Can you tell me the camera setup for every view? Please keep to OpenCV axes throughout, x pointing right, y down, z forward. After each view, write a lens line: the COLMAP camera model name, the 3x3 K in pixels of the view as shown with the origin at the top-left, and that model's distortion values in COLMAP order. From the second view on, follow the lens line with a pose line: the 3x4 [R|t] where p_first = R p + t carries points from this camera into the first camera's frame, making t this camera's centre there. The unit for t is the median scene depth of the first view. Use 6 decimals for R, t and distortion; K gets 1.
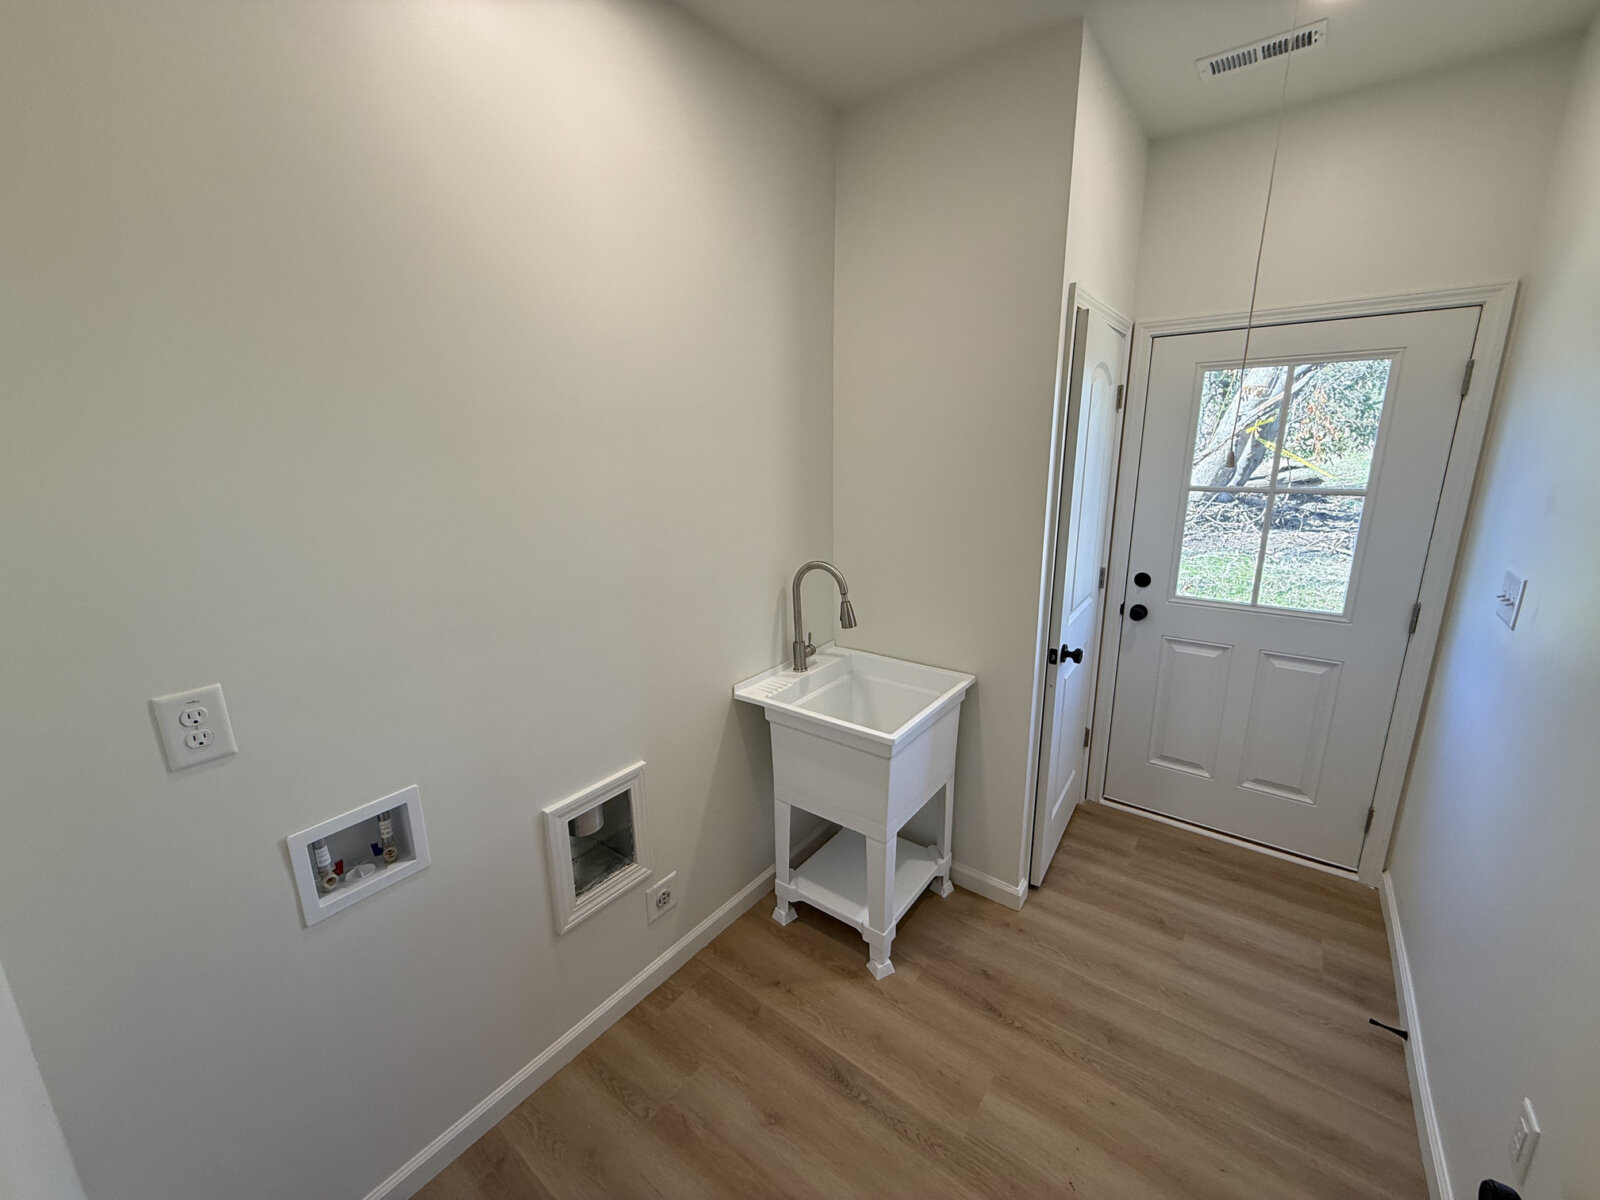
lens RADIAL K [[630.6, 0, 804.3], [0, 630.6, 597.5], [0, 0, 1]] dist [0.001438, -0.000118]
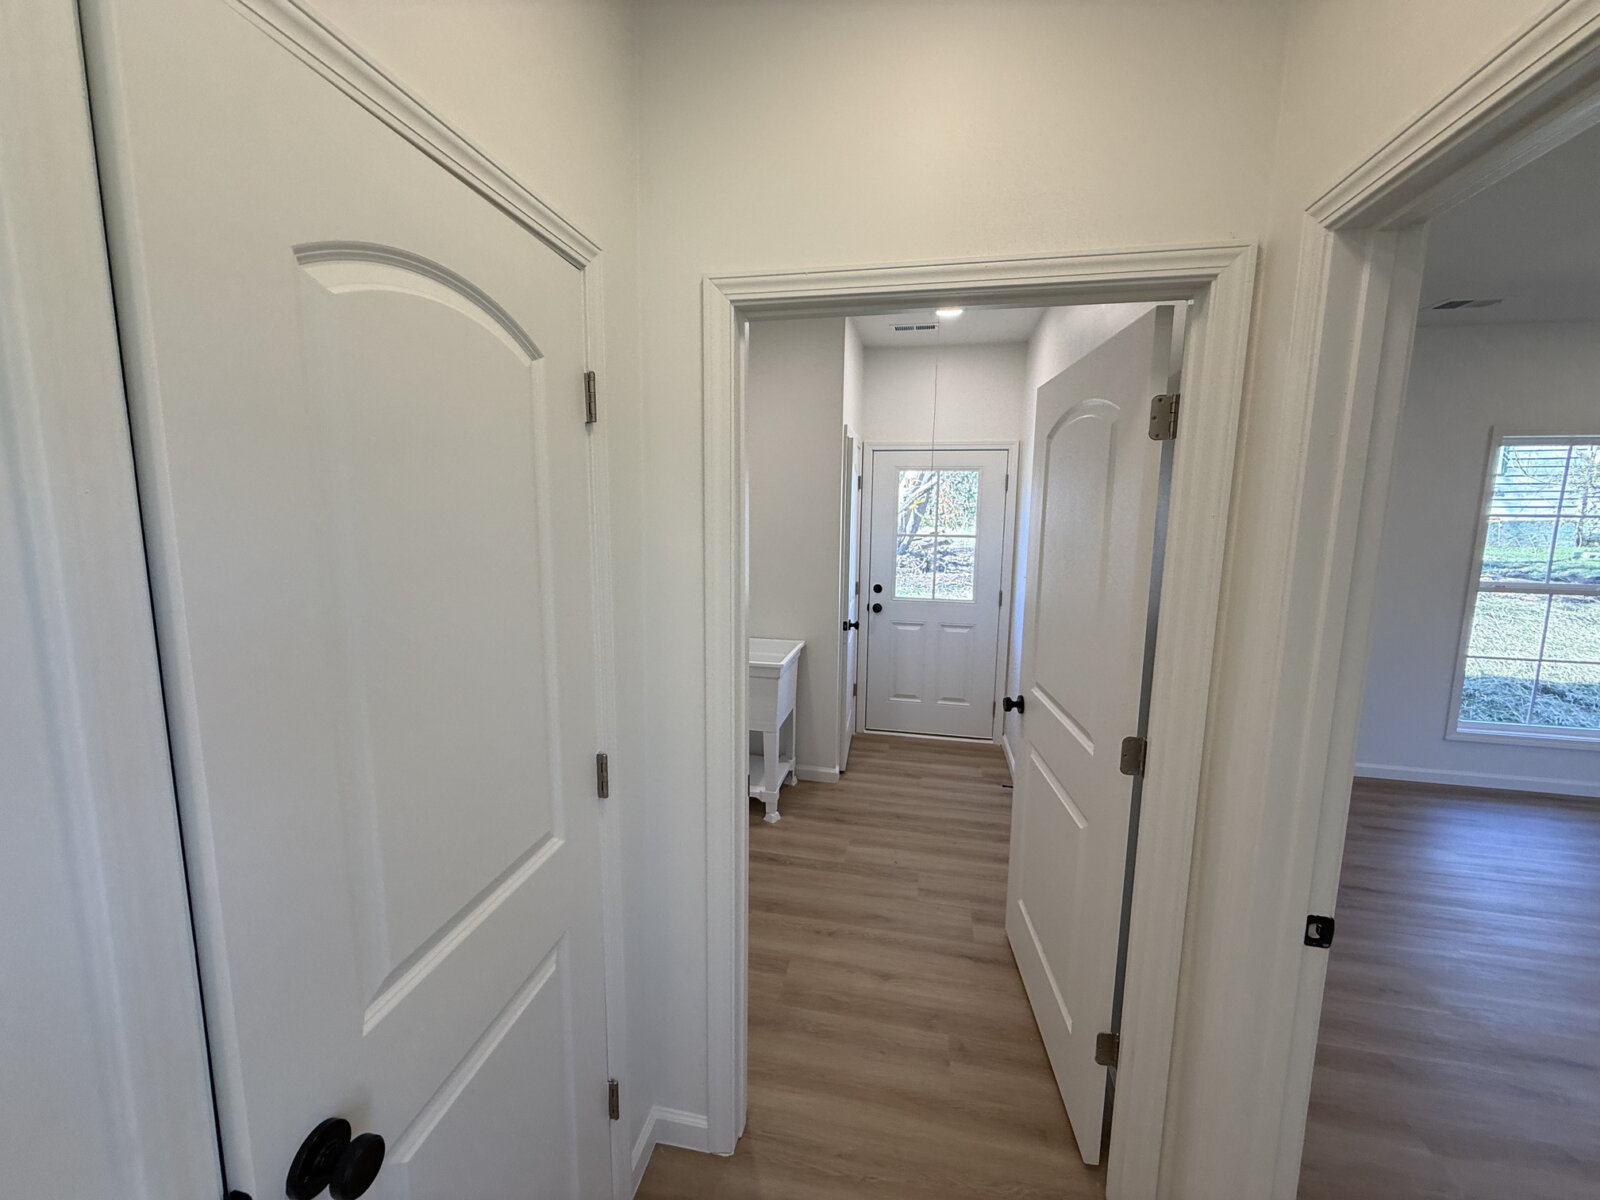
lens RADIAL K [[630.6, 0, 793.6], [0, 630.6, 603.4], [0, 0, 1]] dist [0.001438, -0.000118]
pose [[0.905000, -0.033955, 0.424054, -0.442303], [0.076649, 0.993511, -0.084029, 0.154984], [-0.418449, 0.108550, 0.901730, -0.489262]]
